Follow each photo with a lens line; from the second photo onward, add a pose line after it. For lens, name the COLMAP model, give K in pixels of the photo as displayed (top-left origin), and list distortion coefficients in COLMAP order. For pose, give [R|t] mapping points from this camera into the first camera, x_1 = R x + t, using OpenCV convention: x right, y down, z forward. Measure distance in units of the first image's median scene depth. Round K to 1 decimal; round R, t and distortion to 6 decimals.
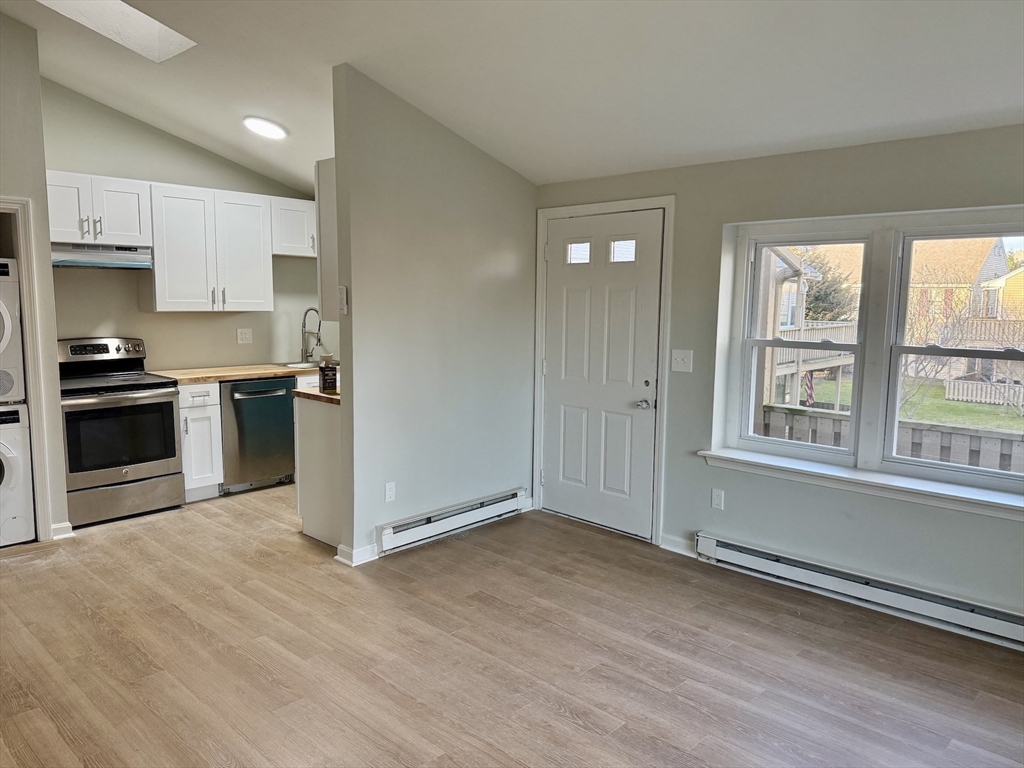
lens RADIAL K [[738.2, 0, 508.7], [0, 738.2, 382.4], [0, 0, 1]] dist [0.037668, -0.041907]
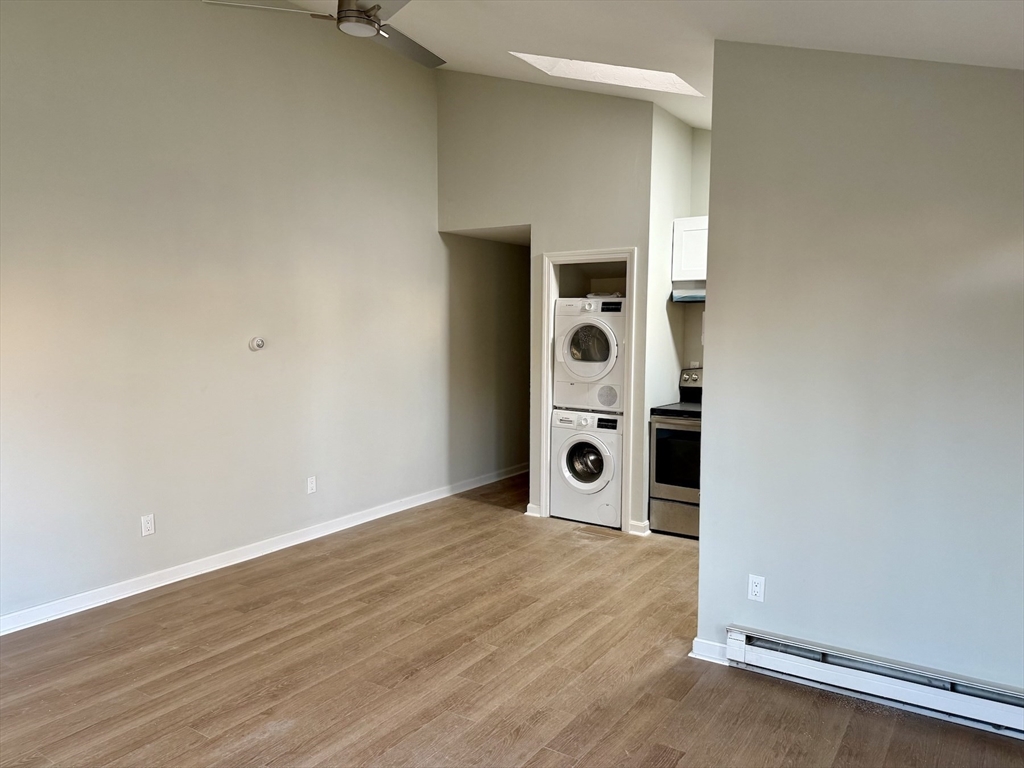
lens RADIAL K [[738.2, 0, 506.1], [0, 738.2, 386.5], [0, 0, 1]] dist [0.037668, -0.041907]
pose [[0.165314, 0.073292, -0.983514, 0.455146], [-0.119438, 0.991383, 0.053803, -0.054550], [0.978982, 0.108574, 0.172644, 0.534971]]
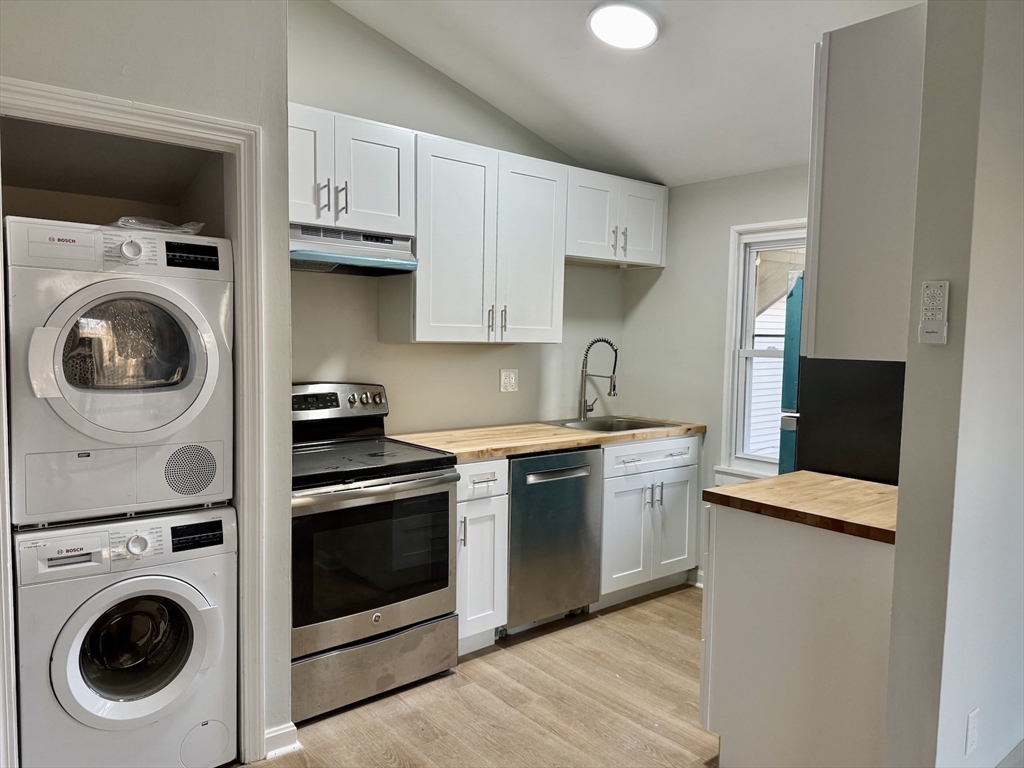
lens RADIAL K [[738.2, 0, 512.8], [0, 738.2, 385.7], [0, 0, 1]] dist [0.037668, -0.041907]
pose [[0.992604, 0.014955, -0.120474, -0.345579], [-0.020601, 0.998740, -0.045750, -0.034776], [0.119638, 0.047894, 0.991662, 0.437730]]
